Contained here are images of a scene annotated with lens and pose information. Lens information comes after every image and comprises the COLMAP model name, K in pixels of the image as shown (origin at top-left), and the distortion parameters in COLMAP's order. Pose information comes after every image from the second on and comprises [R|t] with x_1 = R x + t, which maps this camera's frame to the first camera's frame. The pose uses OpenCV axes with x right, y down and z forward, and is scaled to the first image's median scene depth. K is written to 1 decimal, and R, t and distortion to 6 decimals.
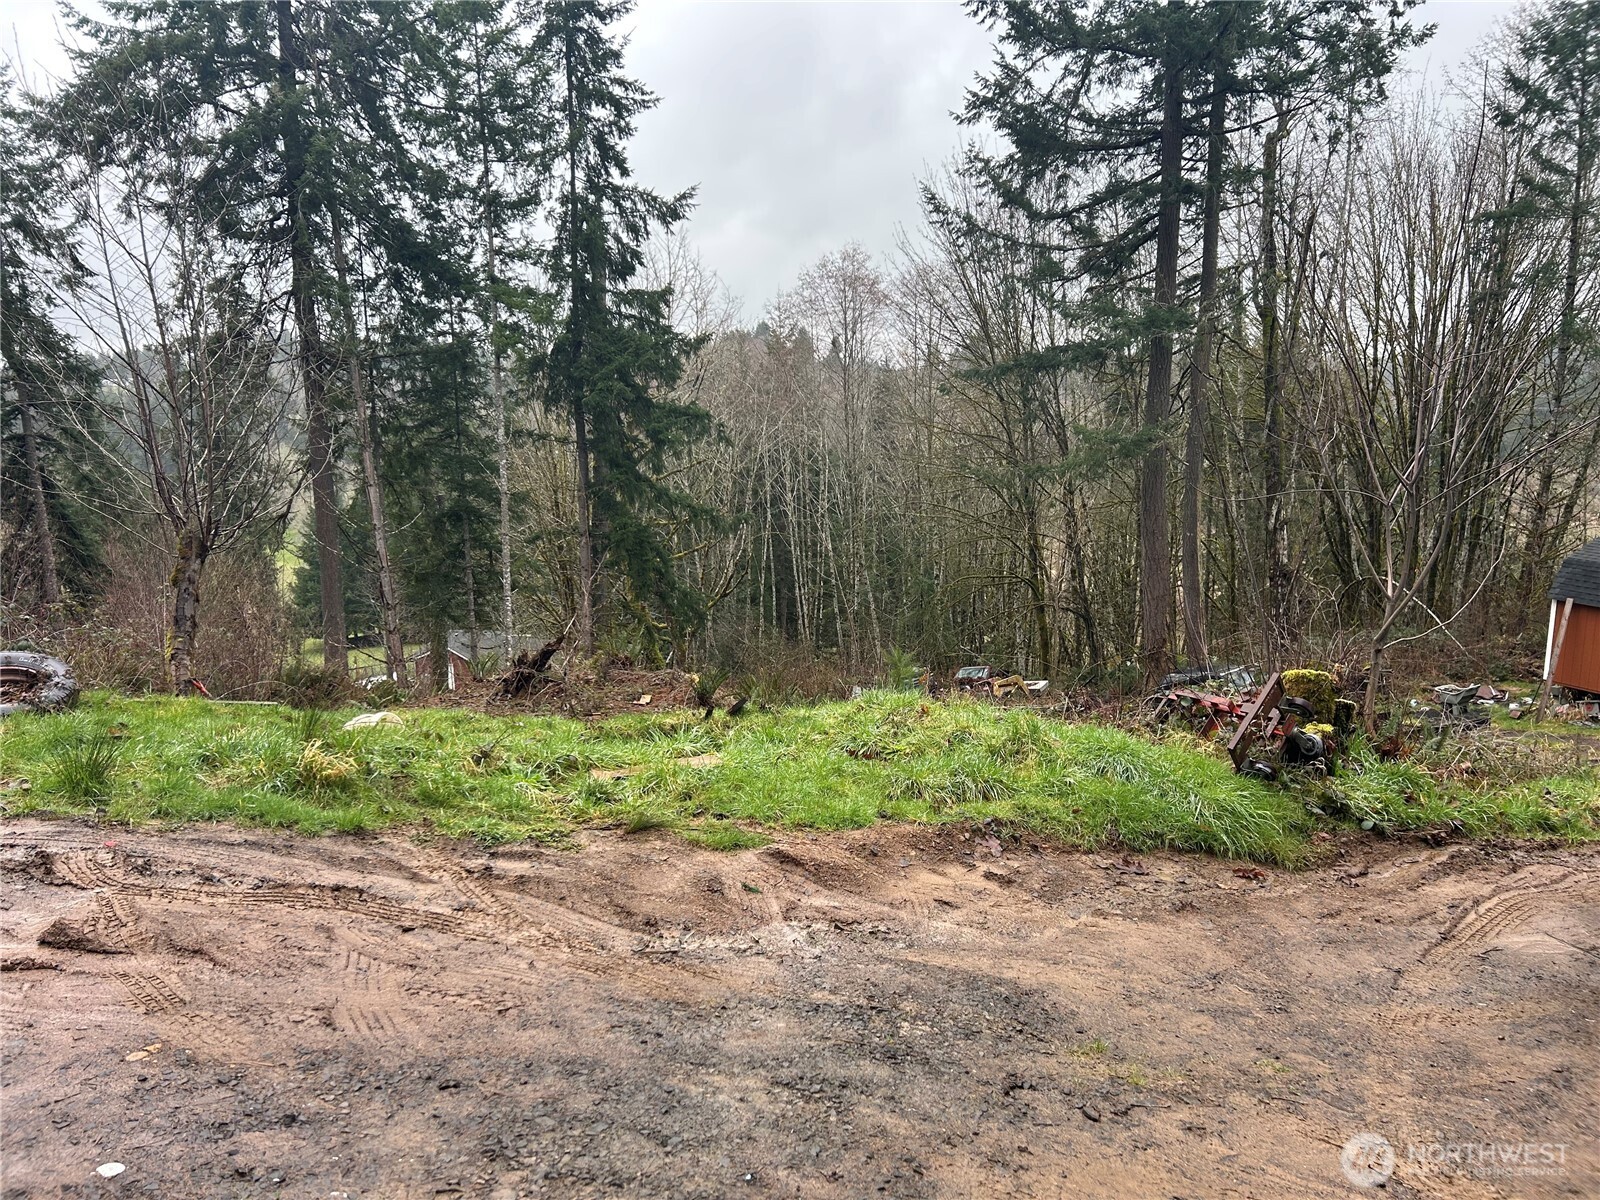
lens RADIAL K [[1223.5, 0, 800.0], [0, 1223.5, 600.0], [0, 0, 1]] dist [0.108439, -0.153918]
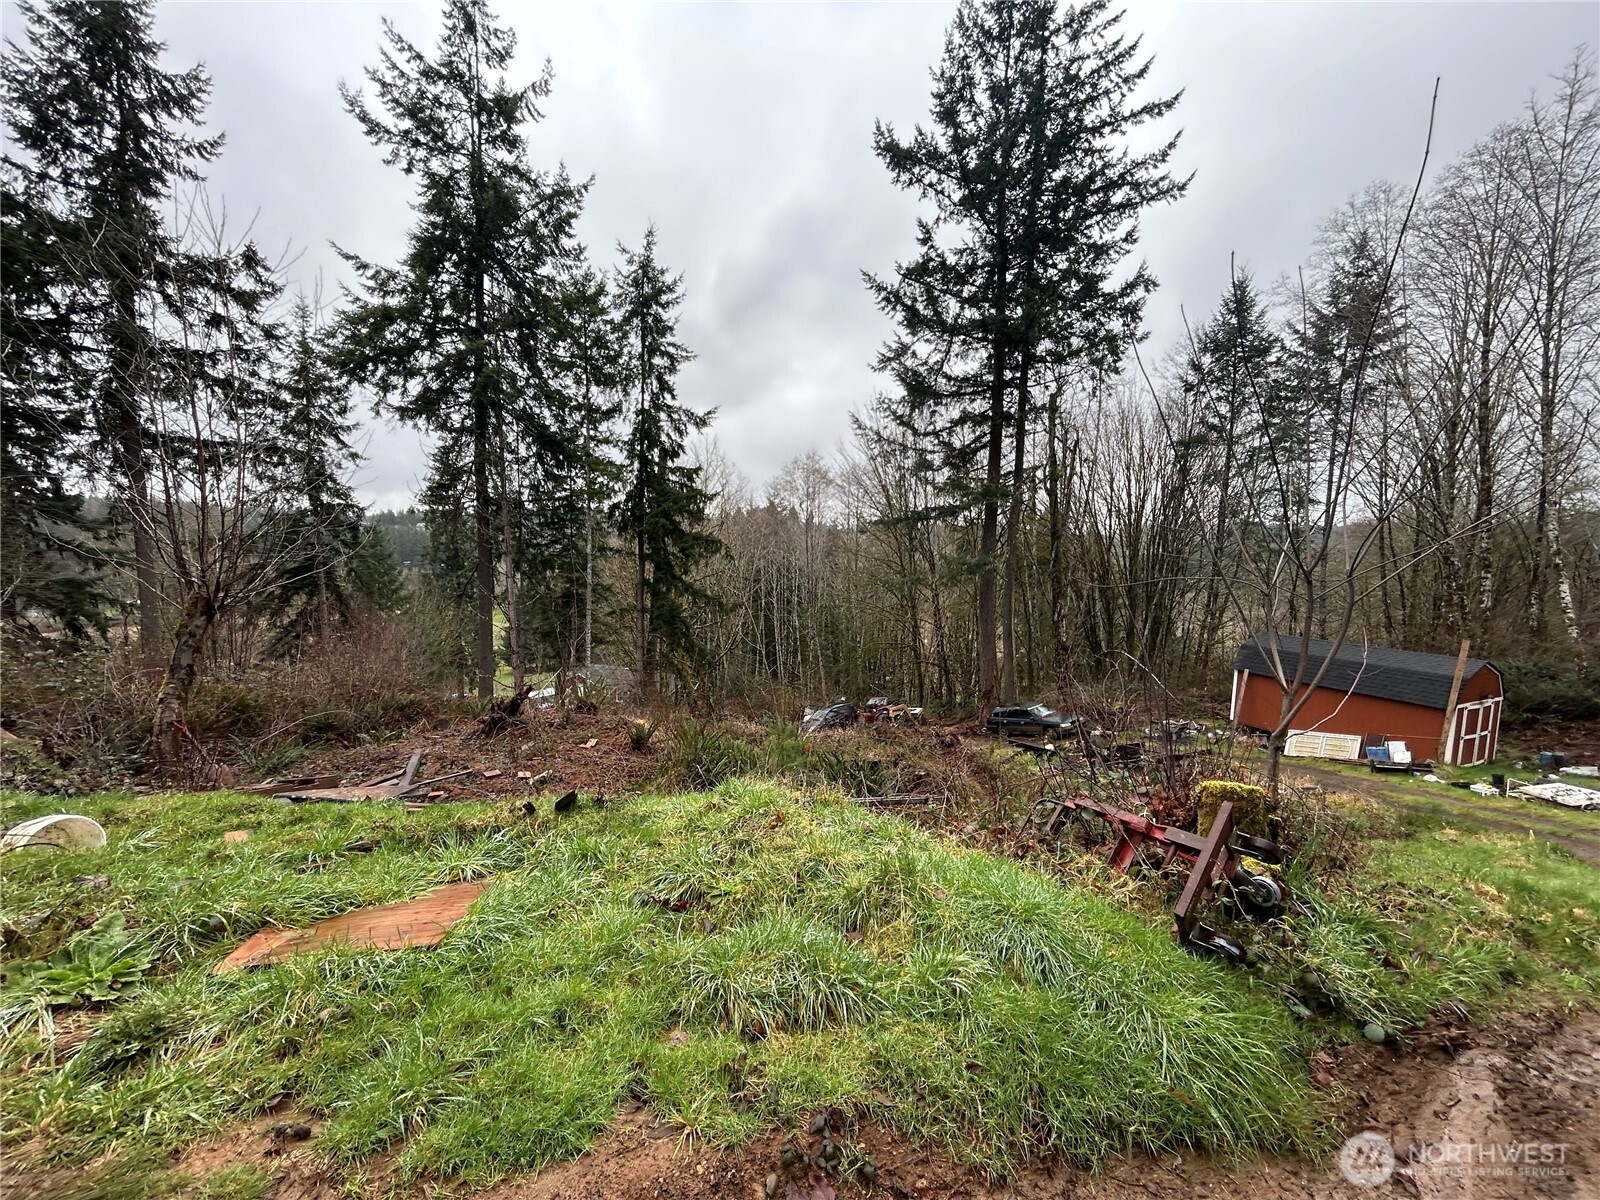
lens RADIAL K [[628.7, 0, 800.0], [0, 628.7, 600.0], [0, 0, 1]] dist [0.012559, -0.000046]
pose [[0.999548, 0.029461, 0.006014, 0.031341], [-0.028884, 0.996362, -0.080181, -0.006819], [-0.008355, 0.079971, 0.996762, 0.161654]]
